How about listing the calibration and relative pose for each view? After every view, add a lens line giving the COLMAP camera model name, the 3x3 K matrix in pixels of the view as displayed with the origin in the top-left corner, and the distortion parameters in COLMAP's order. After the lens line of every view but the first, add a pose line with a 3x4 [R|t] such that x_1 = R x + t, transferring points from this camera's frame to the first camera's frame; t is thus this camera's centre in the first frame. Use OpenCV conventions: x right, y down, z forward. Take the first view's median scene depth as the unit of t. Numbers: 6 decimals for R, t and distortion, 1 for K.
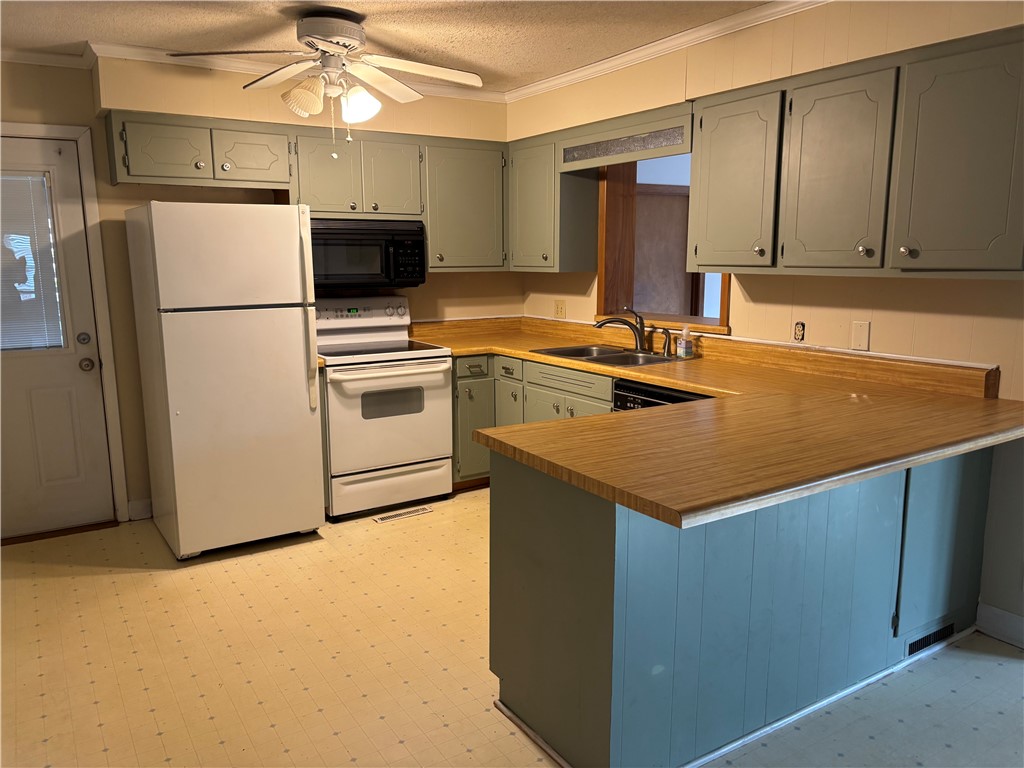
lens RADIAL K [[770.9, 0, 515.9], [0, 770.9, 387.7], [0, 0, 1]] dist [0.026985, -0.013266]
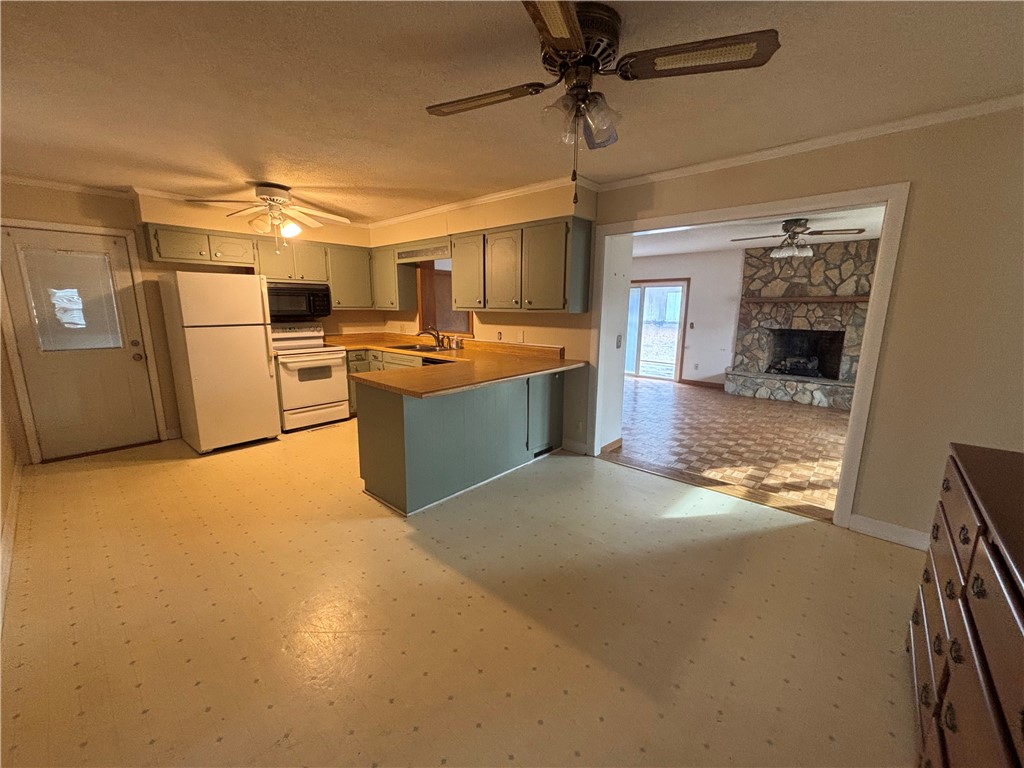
lens RADIAL K [[409.5, 0, 510.3], [0, 409.5, 382.4], [0, 0, 1]] dist [0.002558, -0.002659]
pose [[0.963973, -0.037092, 0.263401, 0.058379], [0.033258, 0.999266, 0.018999, 0.045612], [-0.263912, -0.009554, 0.964499, -0.210558]]
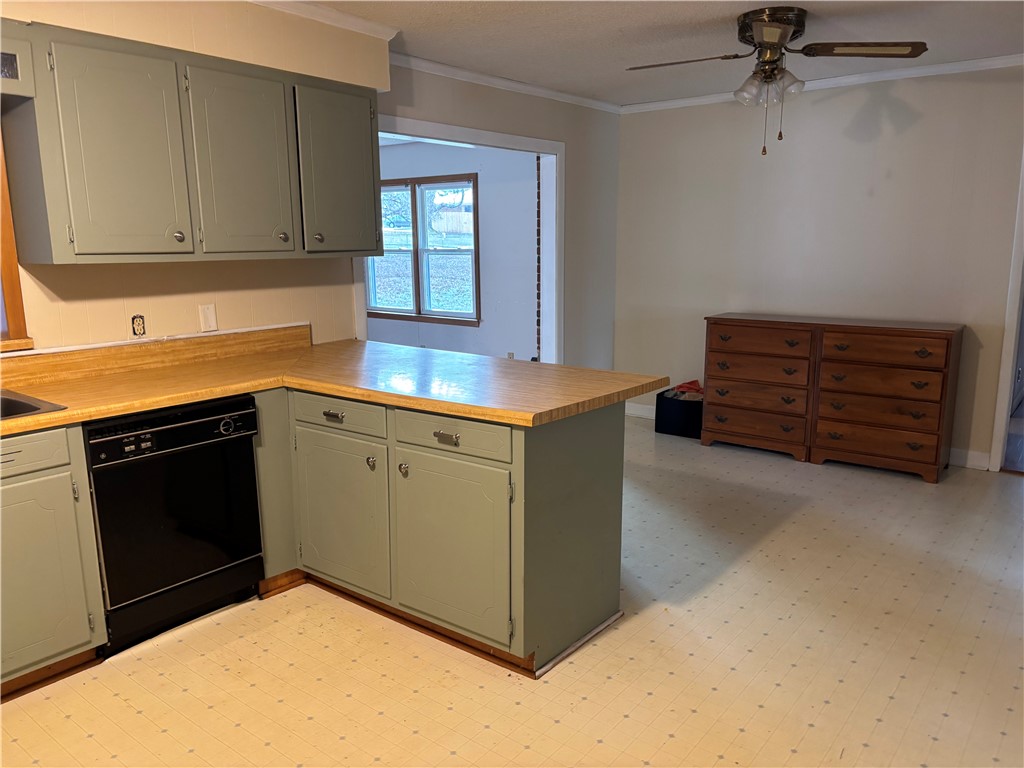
lens RADIAL K [[770.9, 0, 509.1], [0, 770.9, 381.6], [0, 0, 1]] dist [0.026985, -0.013266]
pose [[-0.323077, -0.163049, 0.932221, -0.590255], [0.171982, 0.958529, 0.227253, -0.131858], [-0.930615, 0.233746, -0.281637, 0.808513]]
